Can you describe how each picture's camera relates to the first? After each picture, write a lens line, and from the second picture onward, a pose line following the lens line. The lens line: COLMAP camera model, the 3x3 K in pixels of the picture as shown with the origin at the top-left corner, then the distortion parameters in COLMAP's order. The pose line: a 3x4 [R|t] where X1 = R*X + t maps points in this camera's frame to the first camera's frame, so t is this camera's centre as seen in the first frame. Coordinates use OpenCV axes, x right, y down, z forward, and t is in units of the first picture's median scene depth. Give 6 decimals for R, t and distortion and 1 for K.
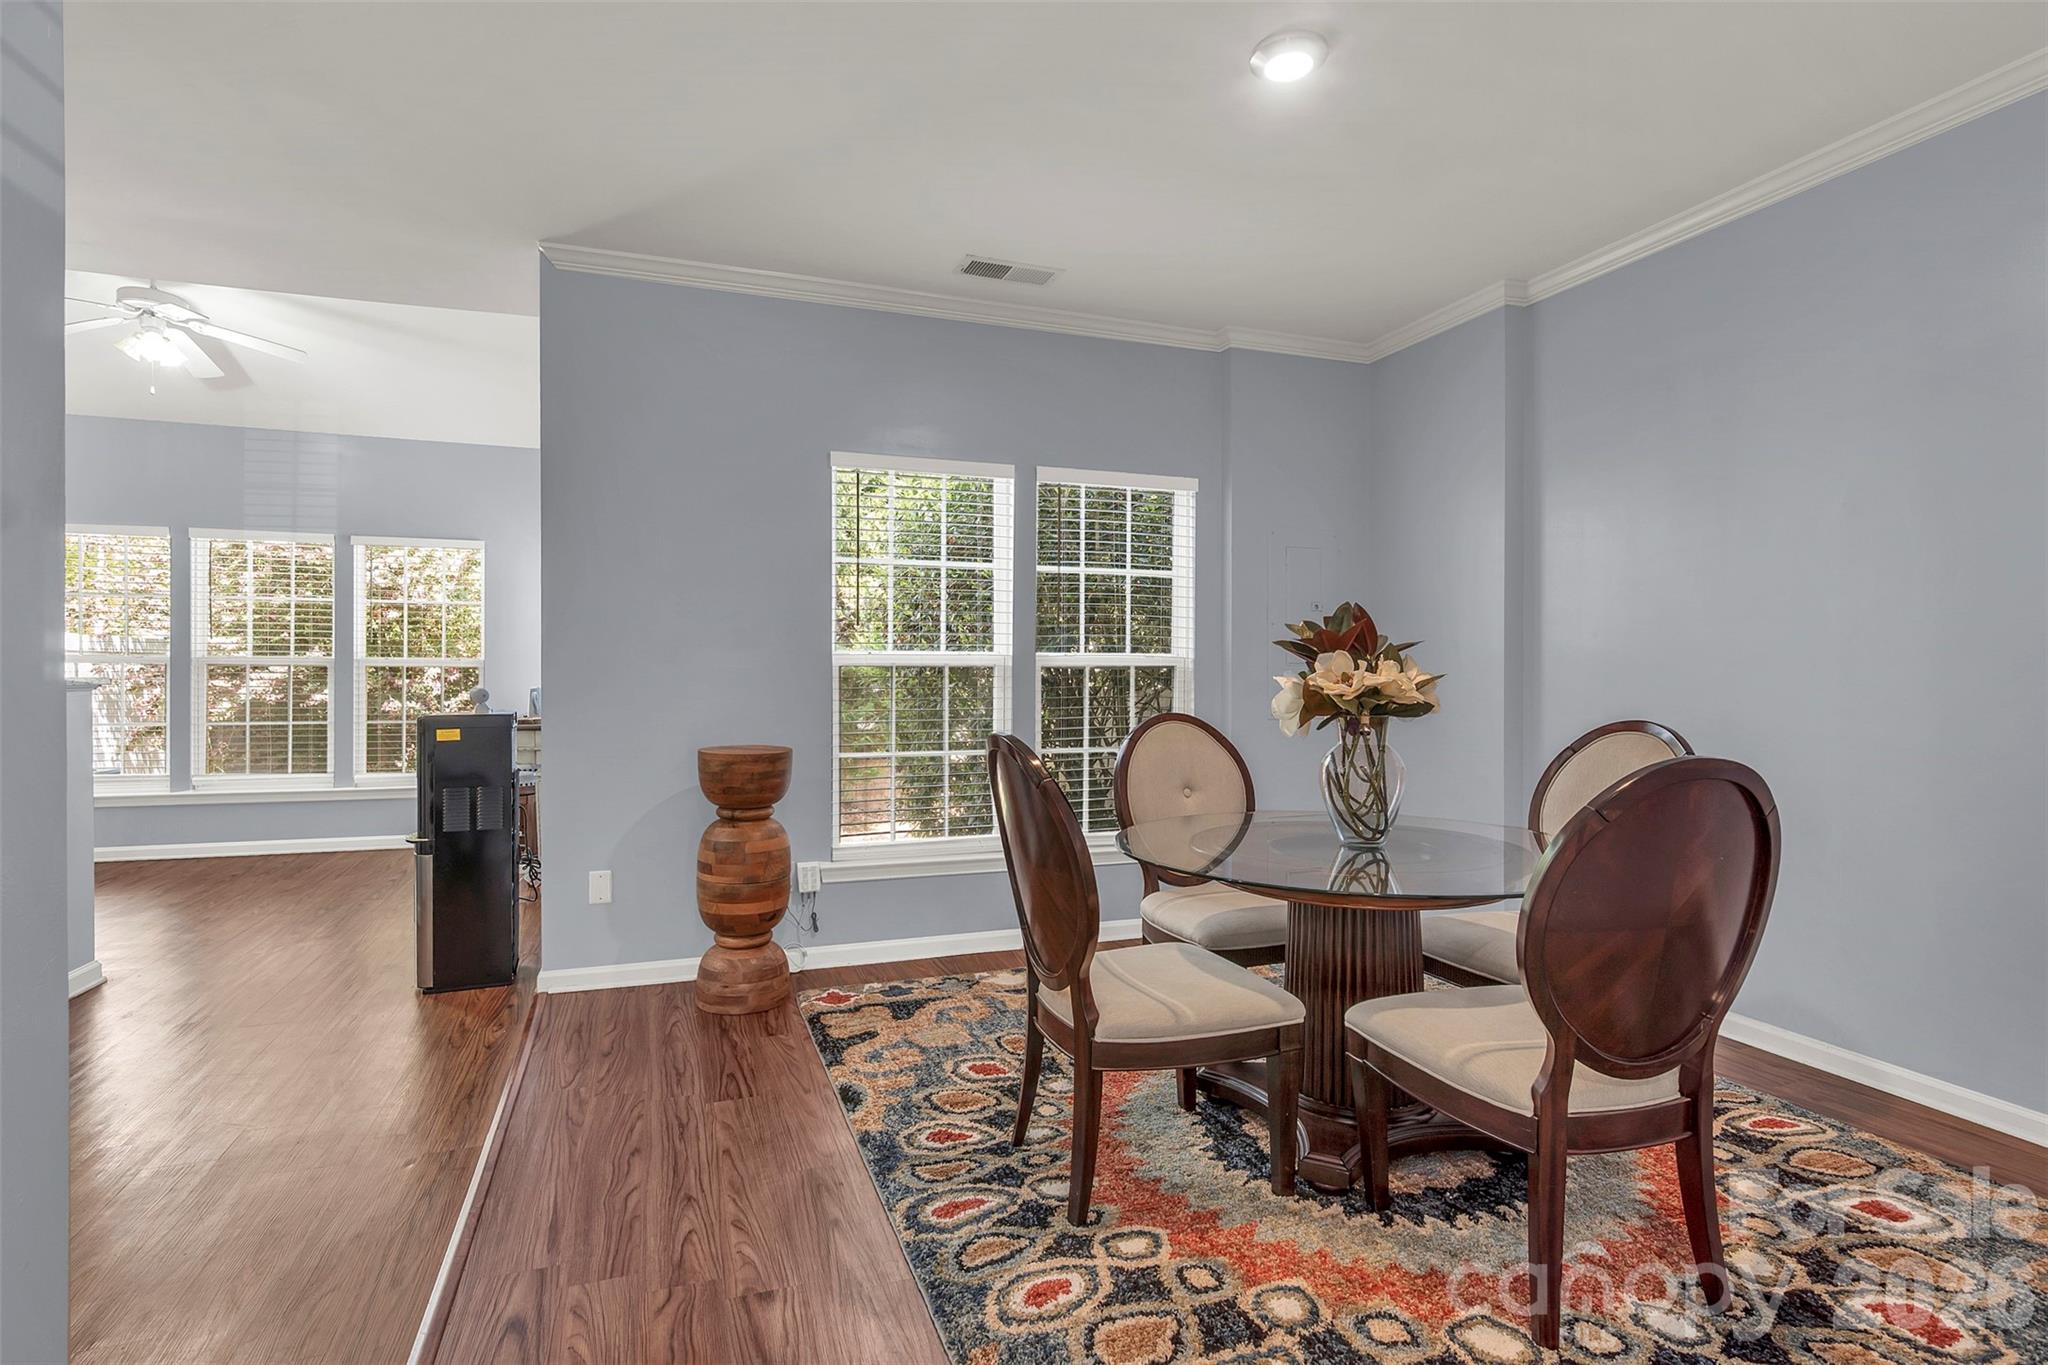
lens RADIAL K [[998.6, 0, 1014.2], [0, 998.6, 688.7], [0, 0, 1]] dist [-0.000233, 0.000207]
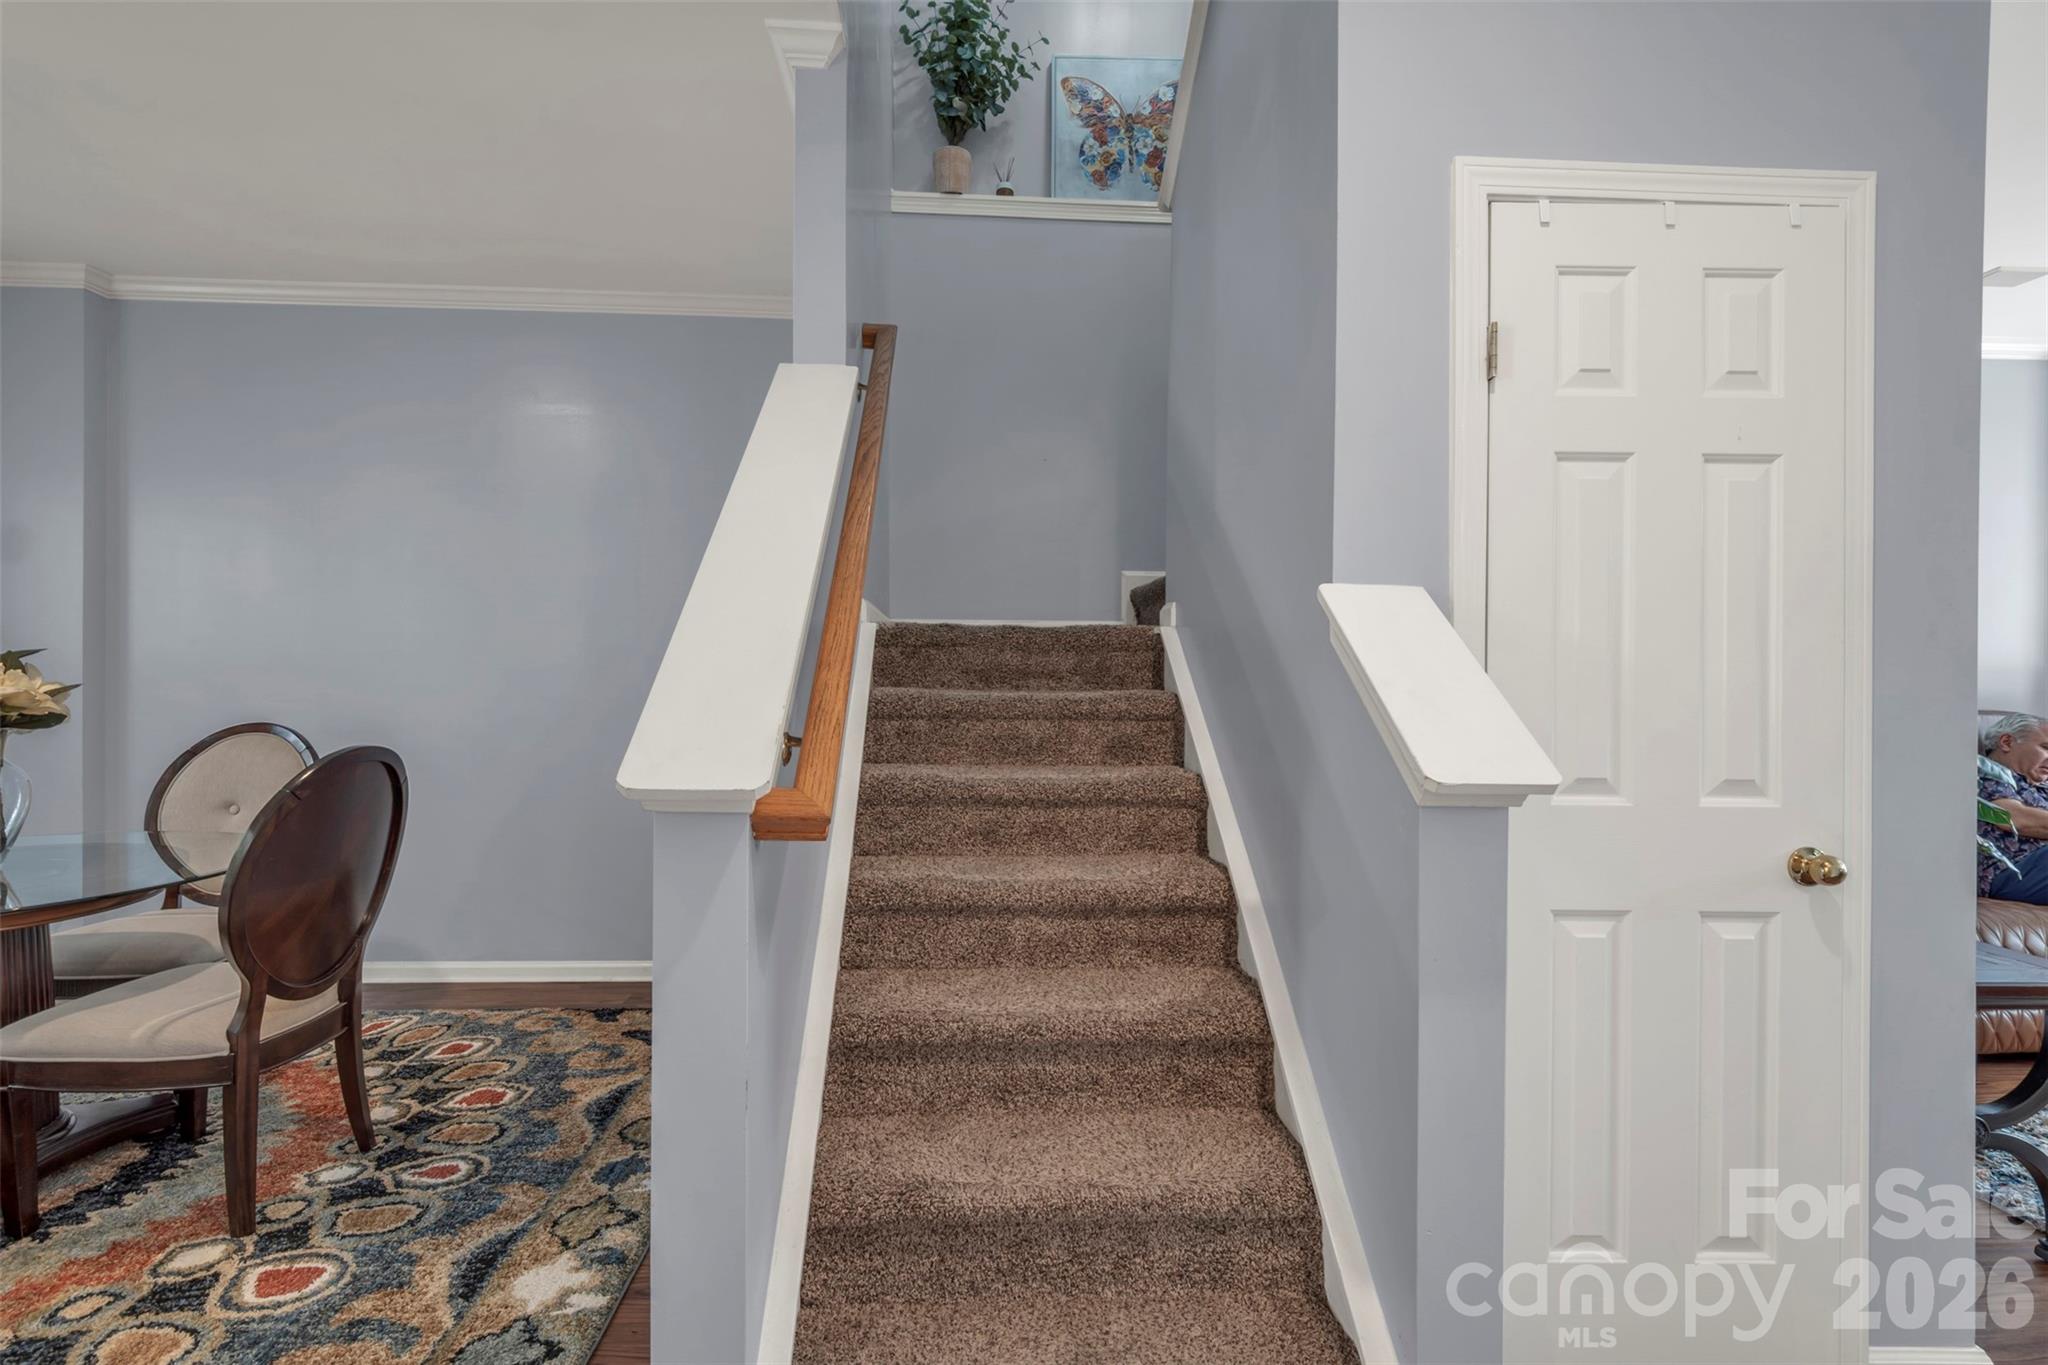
lens RADIAL K [[998.6, 0, 1014.2], [0, 998.6, 688.7], [0, 0, 1]] dist [-0.000233, 0.000207]
pose [[0.283852, -0.002824, 0.958864, -0.330502], [0.003353, 0.999992, 0.001953, -0.009624], [-0.958862, 0.002661, 0.283860, -0.225723]]
